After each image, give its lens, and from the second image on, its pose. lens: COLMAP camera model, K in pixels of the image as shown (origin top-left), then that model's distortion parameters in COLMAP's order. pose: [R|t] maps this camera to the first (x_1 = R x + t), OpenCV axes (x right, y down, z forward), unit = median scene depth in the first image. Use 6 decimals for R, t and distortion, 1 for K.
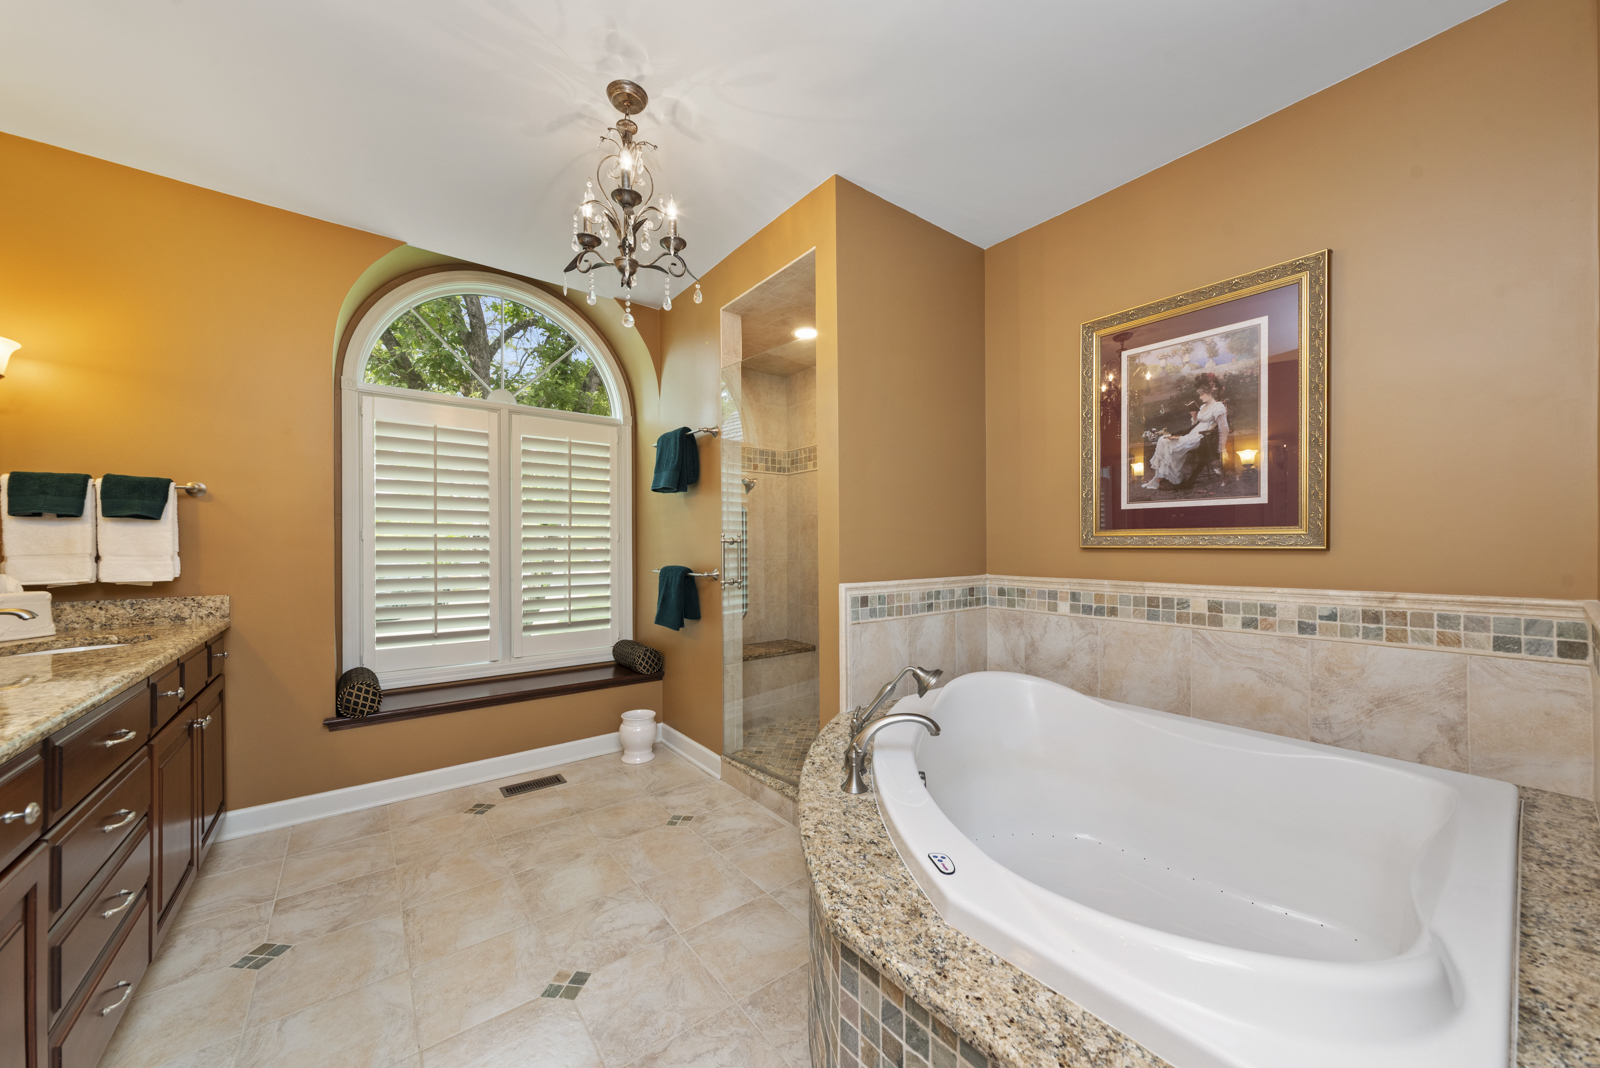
lens RADIAL K [[572.9, 0, 792.0], [0, 572.9, 543.0], [0, 0, 1]] dist [-0.003207, 0.001346]
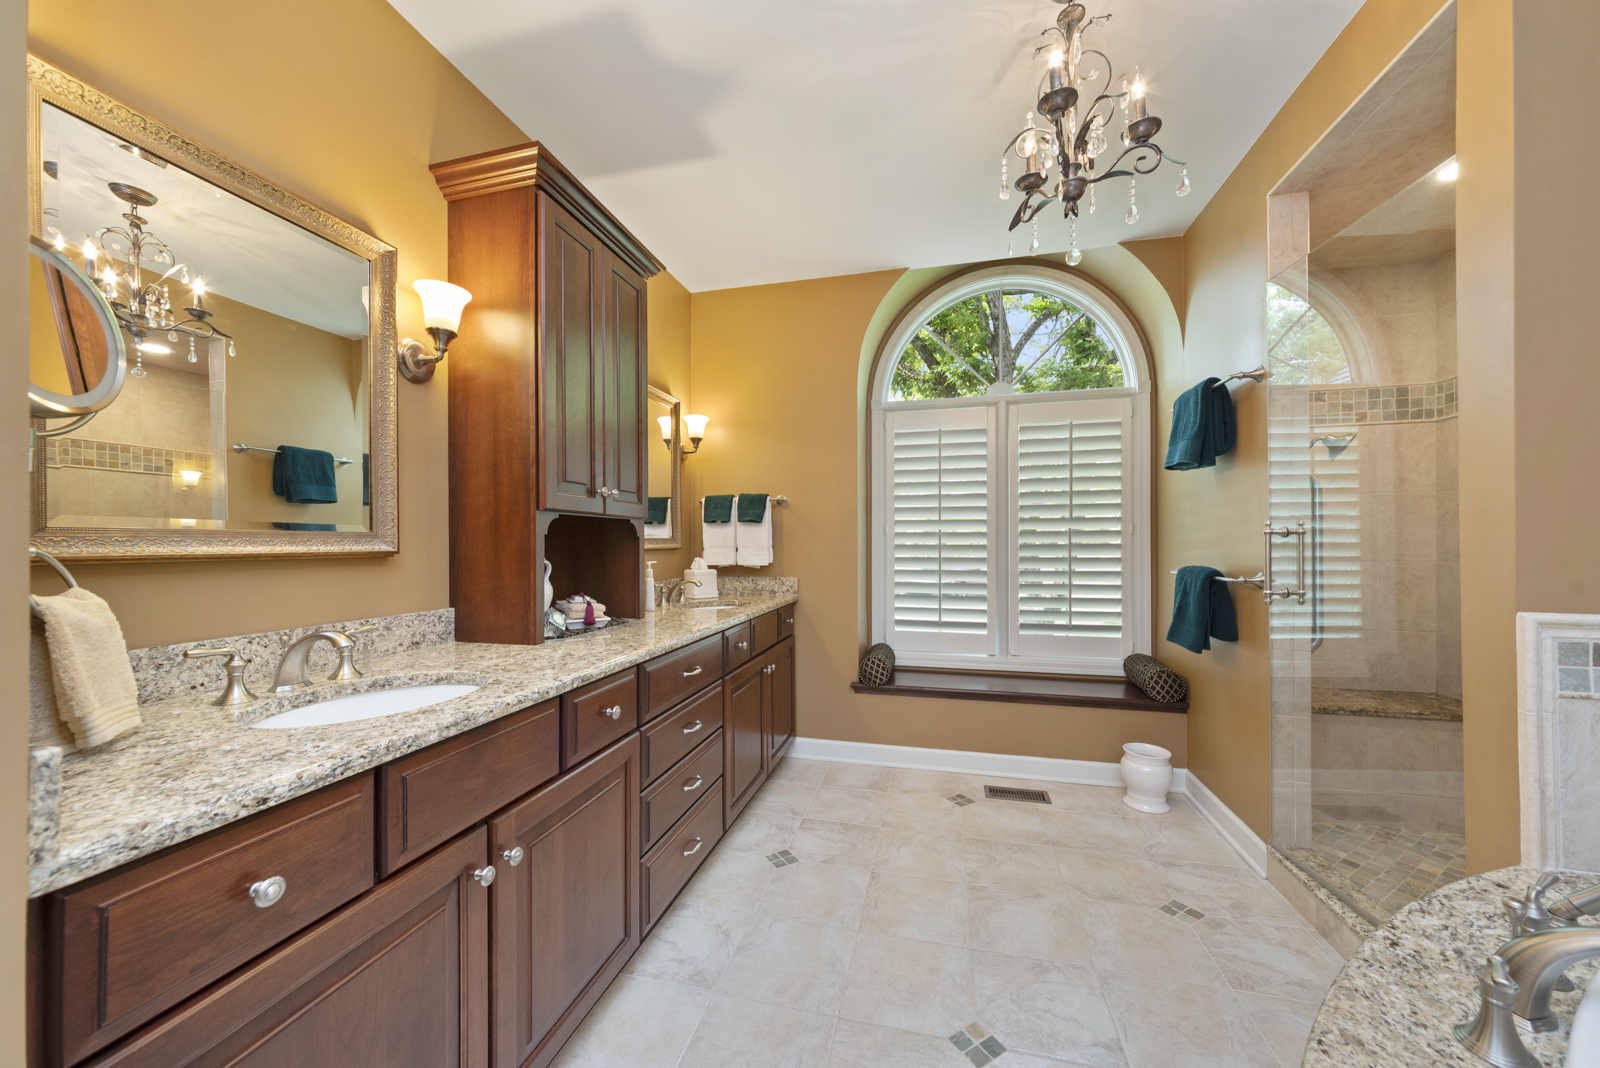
lens RADIAL K [[572.9, 0, 800.1], [0, 572.9, 539.3], [0, 0, 1]] dist [-0.003207, 0.001346]
pose [[0.619450, -0.003344, -0.785029, 0.073034], [0.007289, 0.999972, 0.001493, -0.000293], [0.785002, -0.006647, 0.619457, 0.147349]]
